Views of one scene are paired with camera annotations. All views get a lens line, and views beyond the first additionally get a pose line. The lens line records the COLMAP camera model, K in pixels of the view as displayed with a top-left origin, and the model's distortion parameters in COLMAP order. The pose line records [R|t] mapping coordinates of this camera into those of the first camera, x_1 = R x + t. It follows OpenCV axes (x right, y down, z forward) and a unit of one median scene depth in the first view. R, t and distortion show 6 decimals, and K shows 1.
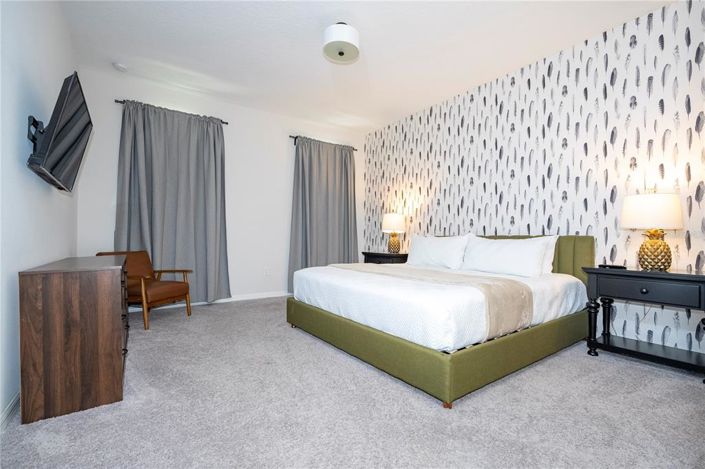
lens RADIAL K [[319.7, 0, 350.2], [0, 319.7, 237.1], [0, 0, 1]] dist [-0.005608, 0.000377]
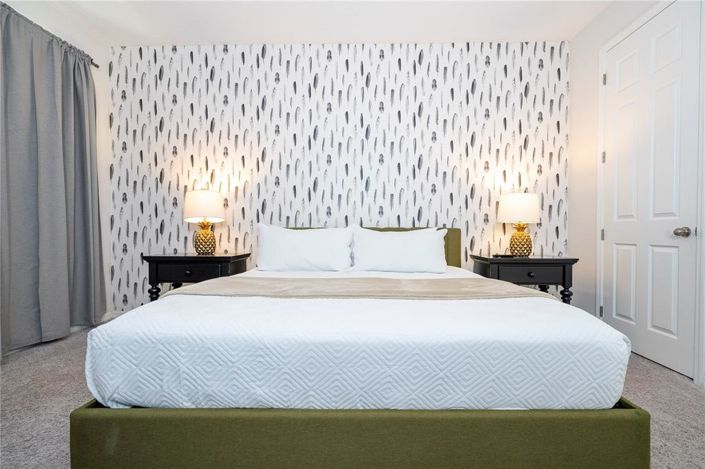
lens RADIAL K [[319.7, 0, 354.6], [0, 319.7, 238.1], [0, 0, 1]] dist [-0.005608, 0.000377]
pose [[0.581703, -0.018109, 0.813200, -0.239908], [-0.001105, 0.999734, 0.023053, 0.003716], [-0.813401, -0.014309, 0.581528, 0.479678]]
